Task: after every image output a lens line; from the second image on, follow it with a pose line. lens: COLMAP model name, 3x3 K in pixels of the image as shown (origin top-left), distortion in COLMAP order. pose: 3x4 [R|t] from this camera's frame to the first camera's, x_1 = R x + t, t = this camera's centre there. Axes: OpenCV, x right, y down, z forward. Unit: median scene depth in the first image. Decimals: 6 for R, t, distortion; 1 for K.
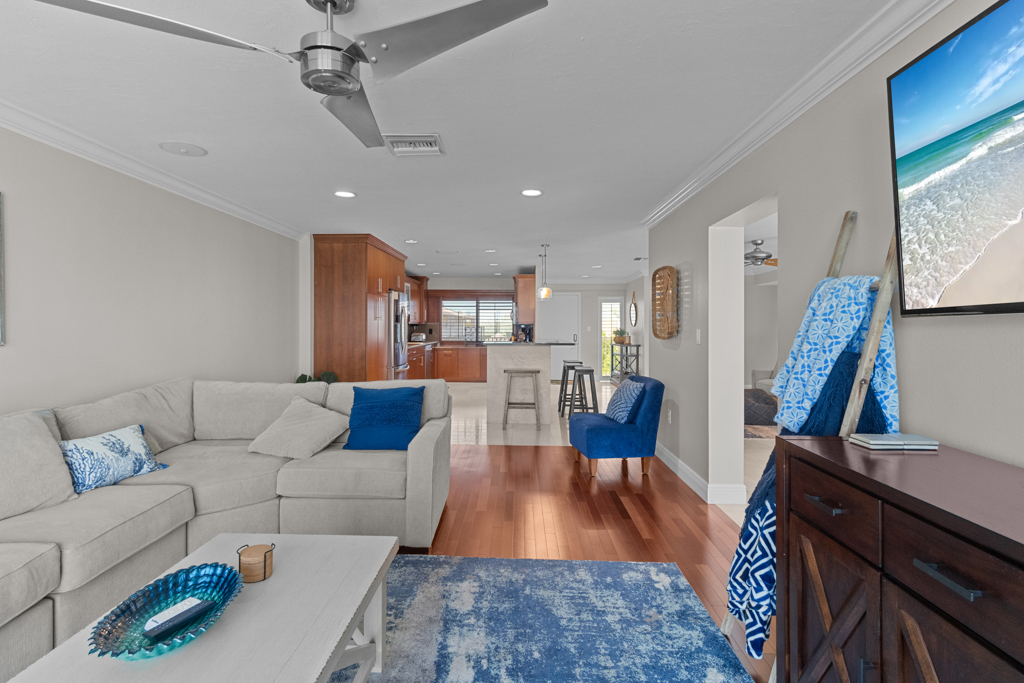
lens RADIAL K [[505.0, 0, 490.5], [0, 505.0, 321.2], [0, 0, 1]] dist [-0.000920, 0.000428]
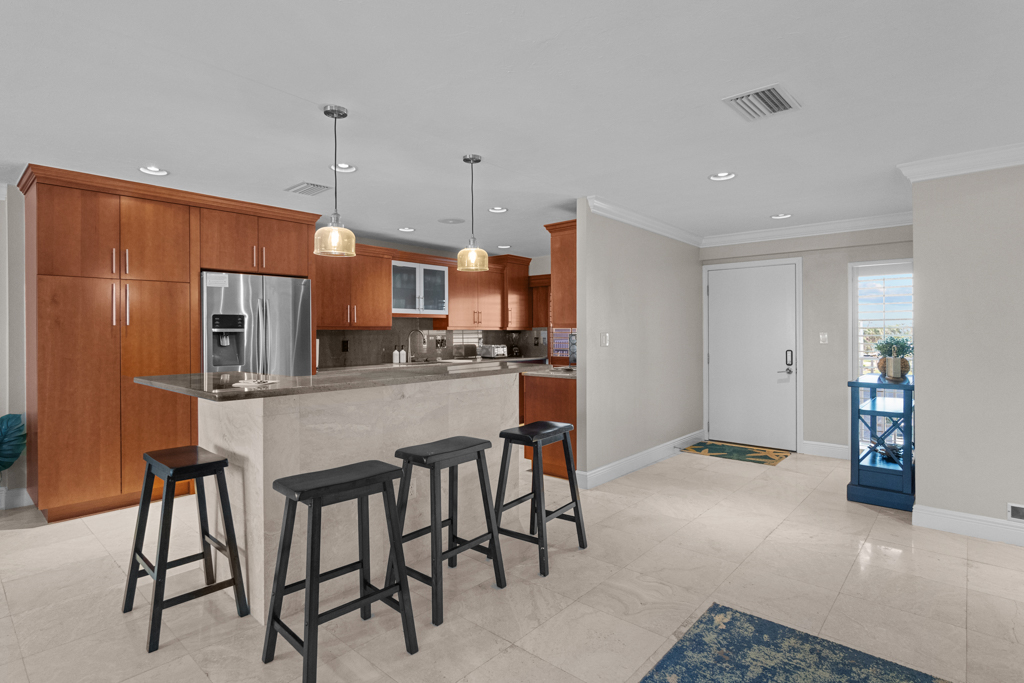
lens RADIAL K [[519.6, 0, 493.0], [0, 519.6, 332.1], [0, 0, 1]] dist [-0.018244, 0.011950]
pose [[0.775758, -0.003114, -0.631023, 0.693367], [0.010321, 0.999917, 0.007754, 0.009373], [0.630947, -0.012528, 0.775725, 1.267503]]
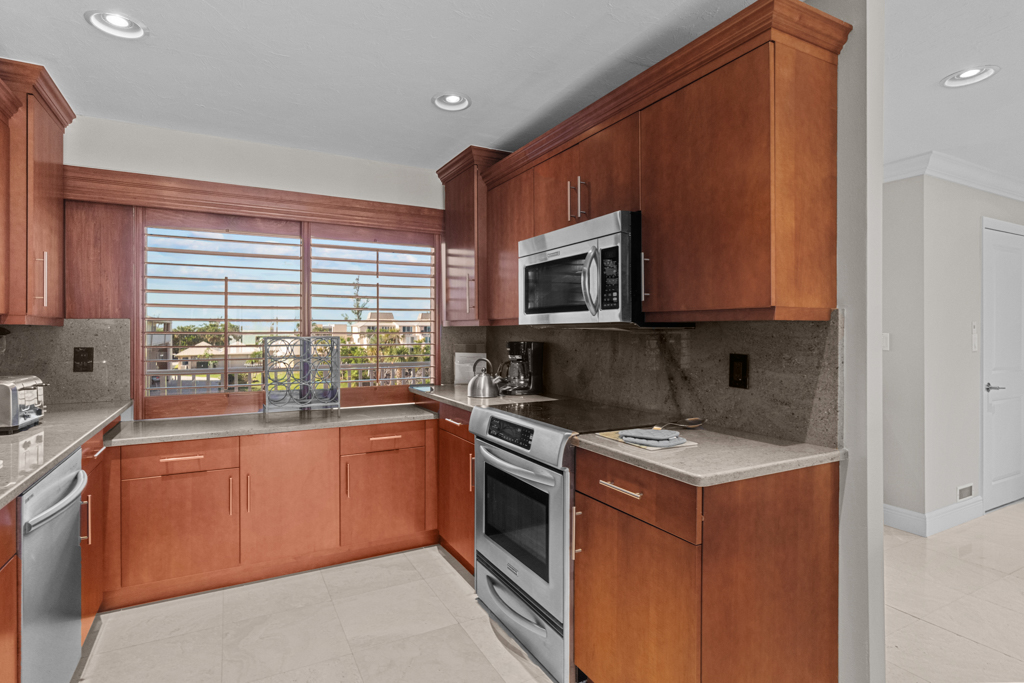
lens RADIAL K [[519.6, 0, 502.2], [0, 519.6, 330.3], [0, 0, 1]] dist [-0.018244, 0.011950]
pose [[0.852095, -0.002071, 0.523383, -0.221967], [-0.002314, 0.999967, 0.007724, 0.015767], [-0.523382, -0.007793, 0.852063, 1.966931]]
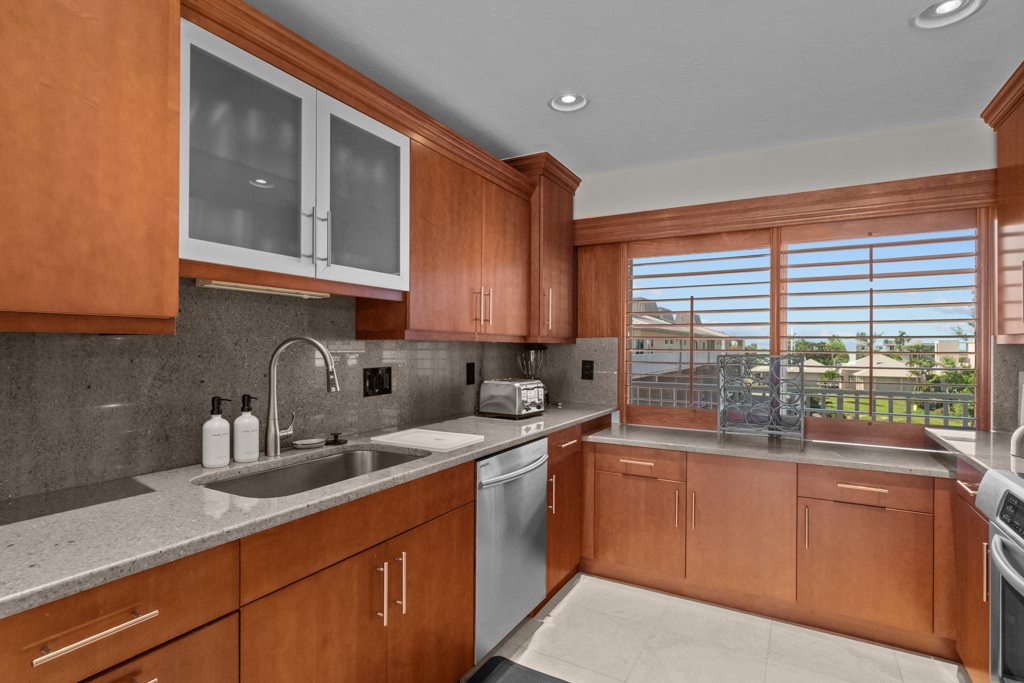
lens RADIAL K [[519.6, 0, 490.5], [0, 519.6, 346.2], [0, 0, 1]] dist [-0.018244, 0.011950]
pose [[0.887900, 0.003704, -0.460021, -0.093193], [-0.000657, 0.999977, 0.006783, 0.015265], [0.460036, -0.005720, 0.887882, 1.988073]]
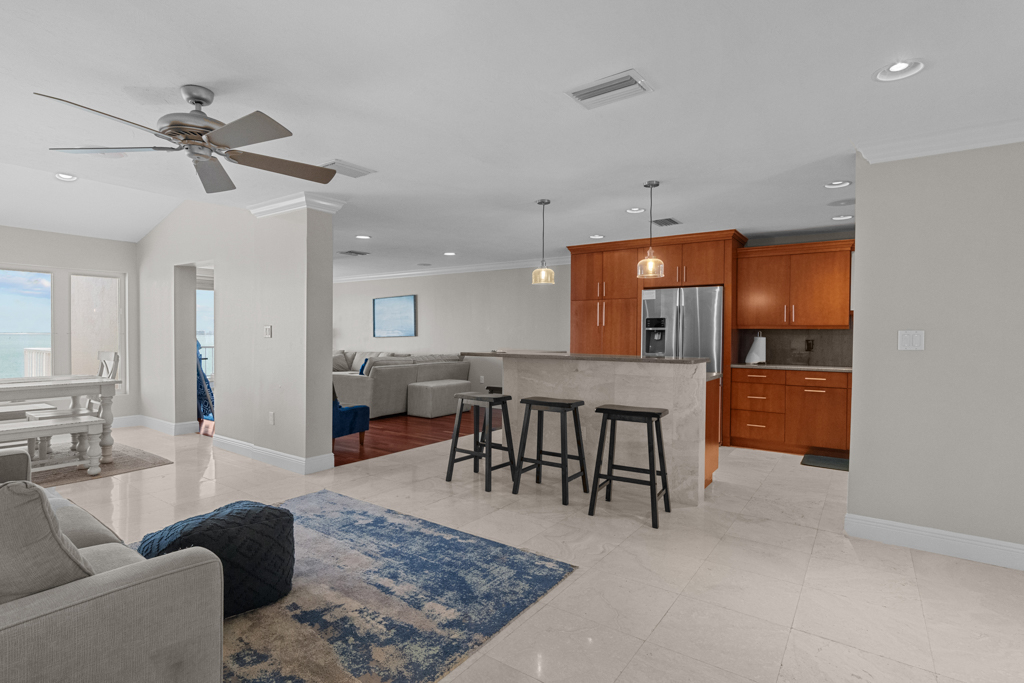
lens RADIAL K [[513.1, 0, 493.9], [0, 513.1, 342.9], [0, 0, 1]] dist [-0.001048, 0.000746]
pose [[-0.545680, 0.009370, -0.837942, 1.095459], [-0.000852, 0.999931, 0.011736, 0.030487], [0.837993, 0.007118, -0.545634, 2.093189]]
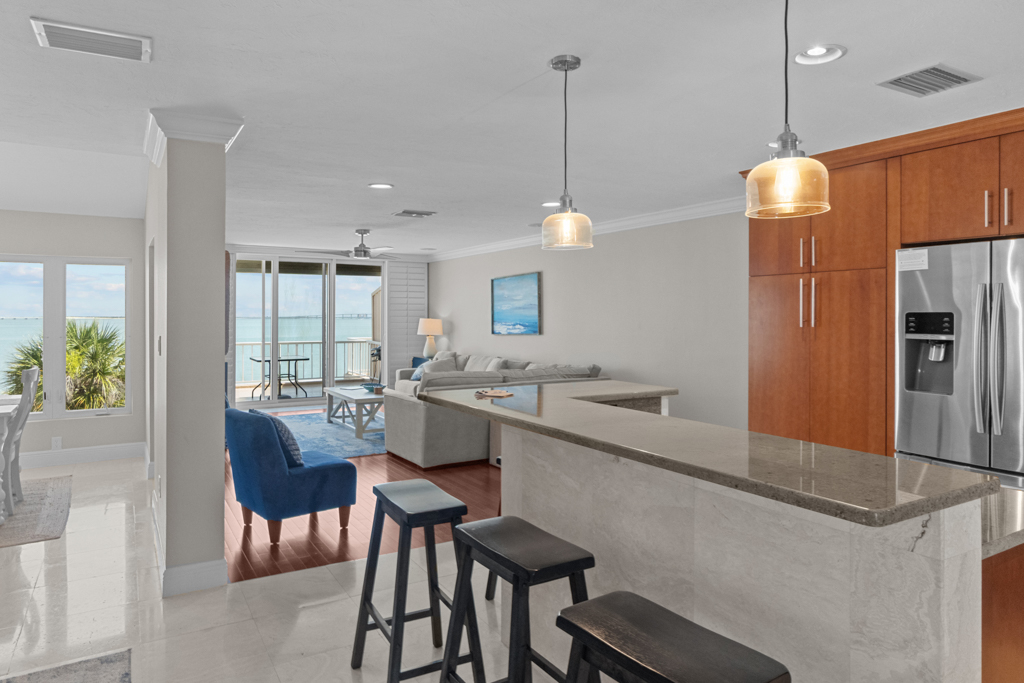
lens RADIAL K [[644.2, 0, 498.3], [0, 644.2, 315.9], [0, 0, 1]] dist [0.005983, 0.002776]
pose [[-0.829088, -0.003052, -0.559109, 0.547018], [0.001503, 0.999969, -0.007687, -0.011273], [0.559116, -0.007213, -0.829058, 2.052005]]
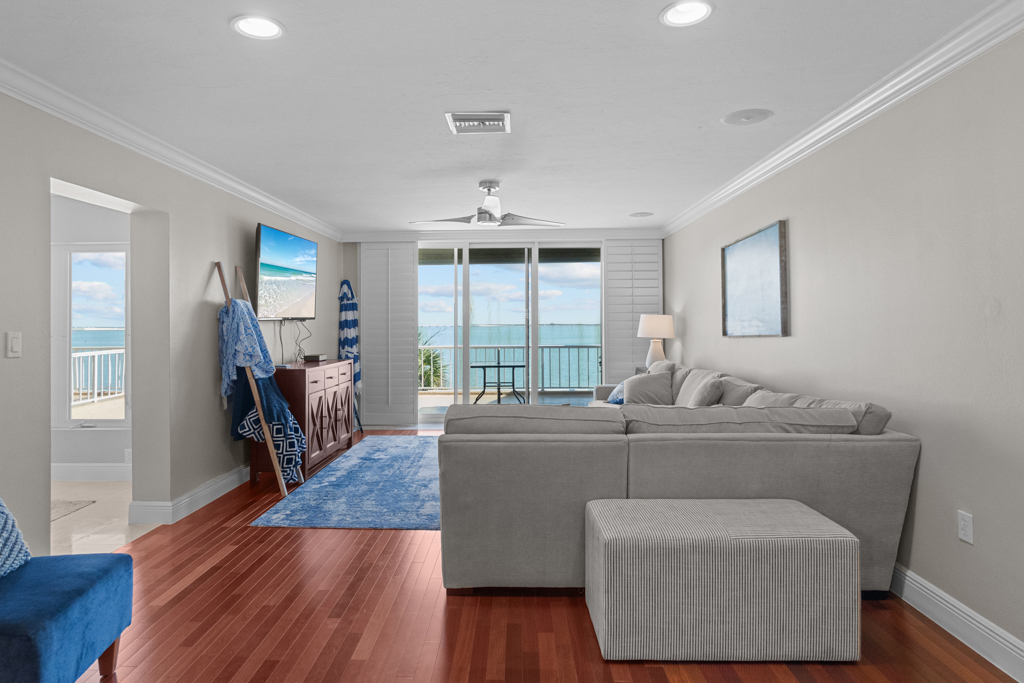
lens RADIAL K [[600.5, 0, 491.1], [0, 600.5, 316.6], [0, 0, 1]] dist [0.015789, -0.003539]
pose [[-0.999881, 0.004931, -0.014638, -0.113715], [0.005218, 0.999794, -0.019632, 0.013308], [0.014538, -0.019706, -0.999700, 1.512796]]
